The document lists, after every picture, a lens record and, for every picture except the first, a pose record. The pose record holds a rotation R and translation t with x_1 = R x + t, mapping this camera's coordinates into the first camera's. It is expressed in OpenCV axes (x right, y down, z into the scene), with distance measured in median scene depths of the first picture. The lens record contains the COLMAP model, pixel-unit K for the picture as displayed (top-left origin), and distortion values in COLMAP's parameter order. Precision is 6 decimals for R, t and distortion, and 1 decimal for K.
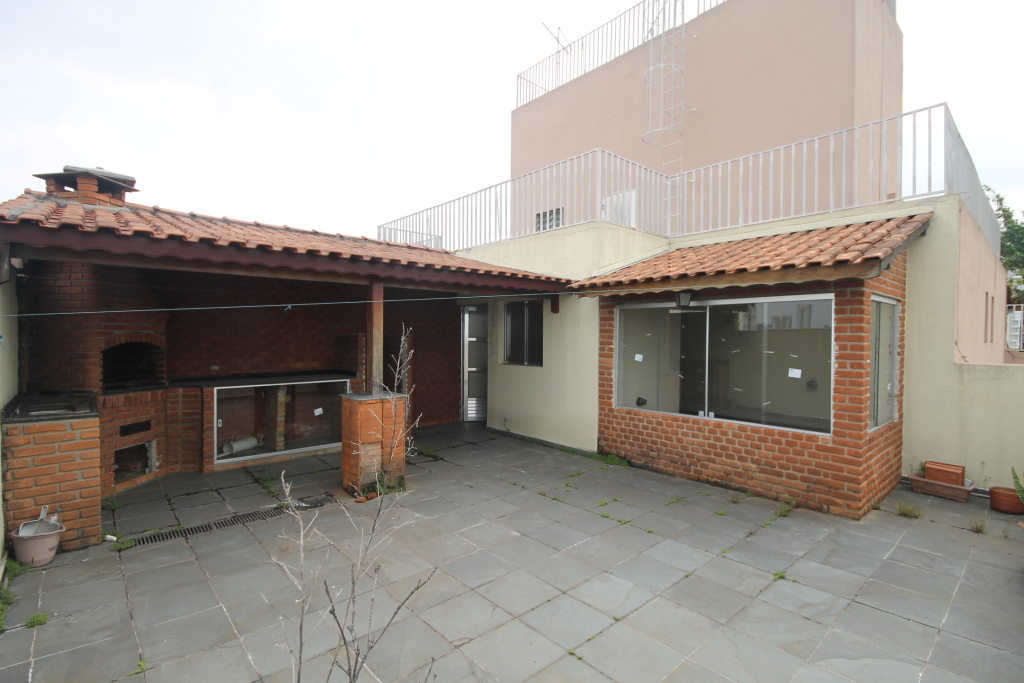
lens RADIAL K [[482.5, 0, 511.1], [0, 482.5, 340.1], [0, 0, 1]] dist [0.004564, 0.000241]
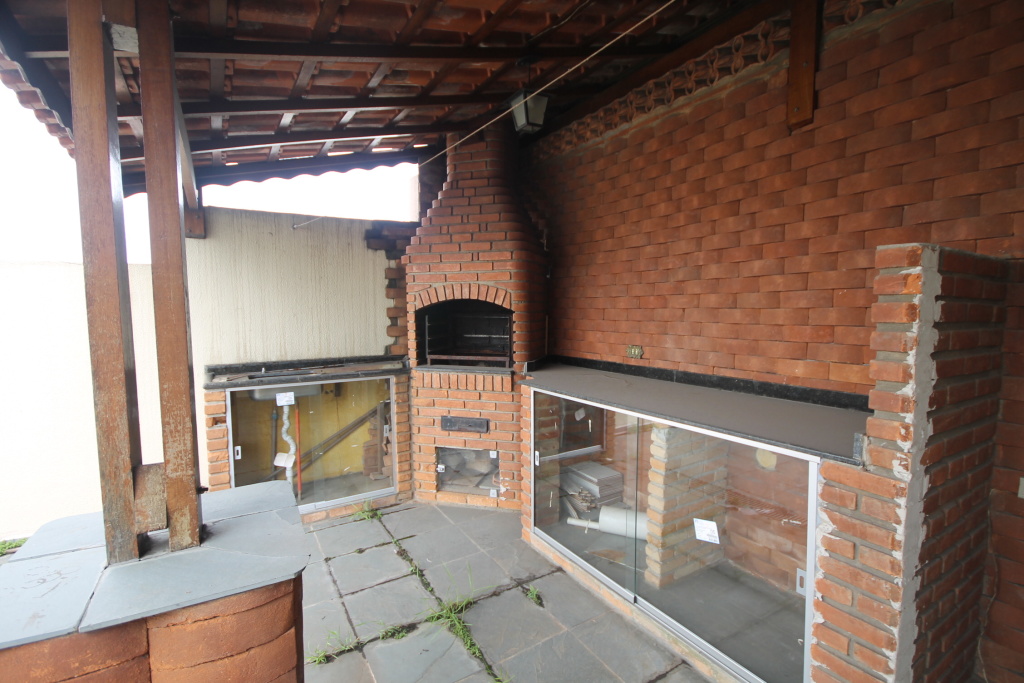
lens RADIAL K [[482.5, 0, 512.8], [0, 482.5, 345.9], [0, 0, 1]] dist [0.004564, 0.000241]
pose [[-0.186946, 0.077166, -0.979335, -0.154837], [-0.002012, 0.996878, 0.078932, 0.019579], [0.982368, 0.016726, -0.186207, 1.512464]]
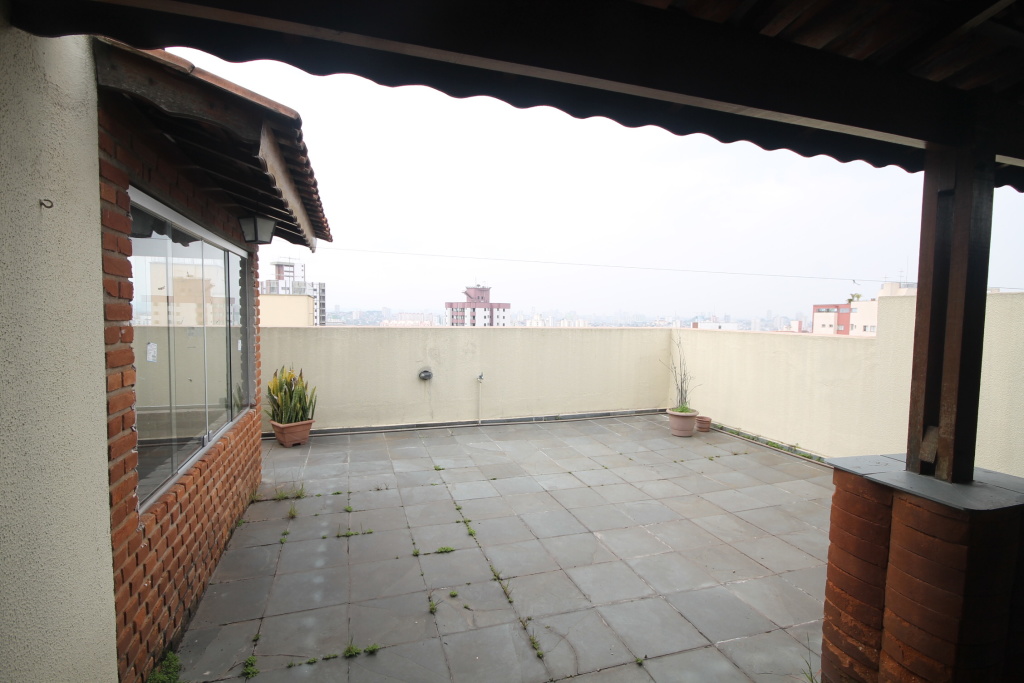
lens RADIAL K [[482.5, 0, 509.8], [0, 482.5, 343.7], [0, 0, 1]] dist [0.004564, 0.000241]
pose [[-0.916098, -0.041504, 0.398800, -0.172612], [-0.013921, 0.997321, 0.071817, 0.000769], [-0.400712, 0.060240, -0.914222, 1.797850]]
